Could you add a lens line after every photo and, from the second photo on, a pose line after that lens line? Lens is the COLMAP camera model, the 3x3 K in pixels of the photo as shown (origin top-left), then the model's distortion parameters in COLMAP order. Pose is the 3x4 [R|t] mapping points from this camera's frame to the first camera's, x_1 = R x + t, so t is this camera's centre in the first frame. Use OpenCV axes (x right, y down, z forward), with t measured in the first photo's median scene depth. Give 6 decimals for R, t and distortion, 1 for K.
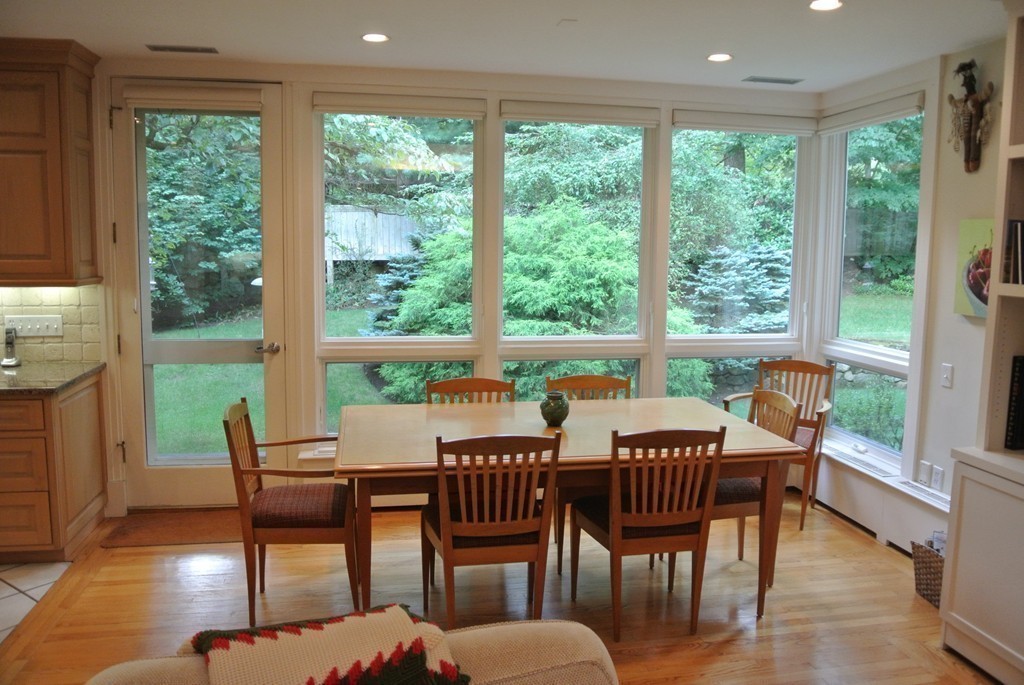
lens RADIAL K [[793.7, 0, 512.0], [0, 793.7, 342.5], [0, 0, 1]] dist [-0.094880, 0.043609]
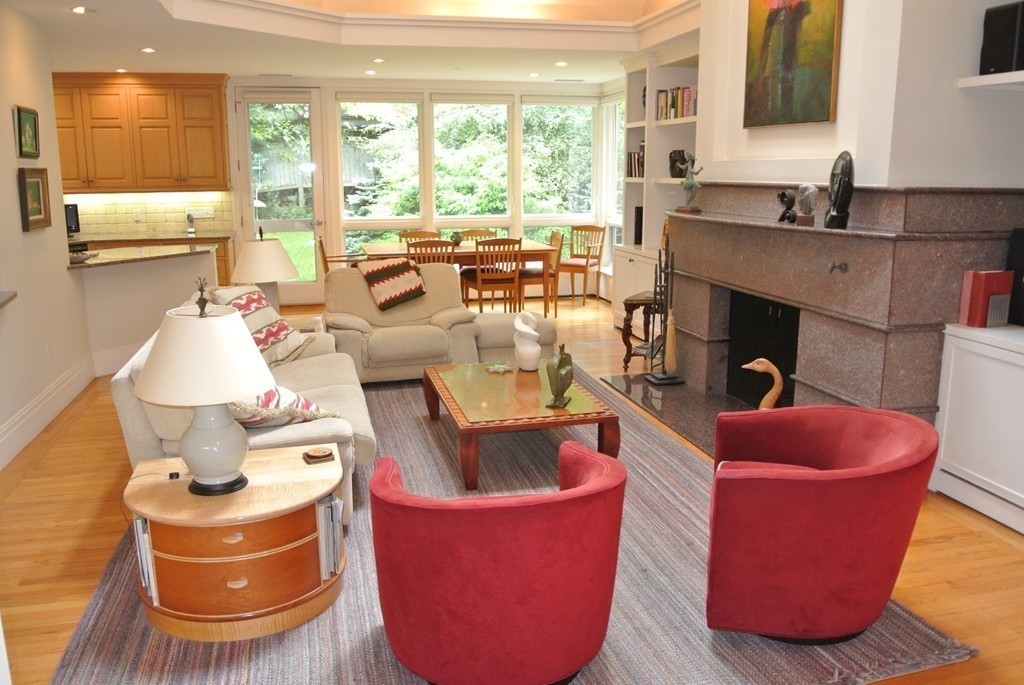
lens RADIAL K [[793.7, 0, 512.0], [0, 793.7, 342.5], [0, 0, 1]] dist [-0.094880, 0.043609]
pose [[0.997828, -0.028927, 0.059180, 0.022758], [0.023569, 0.995725, 0.089315, 0.059513], [-0.061510, -0.087726, 0.994244, -0.430116]]
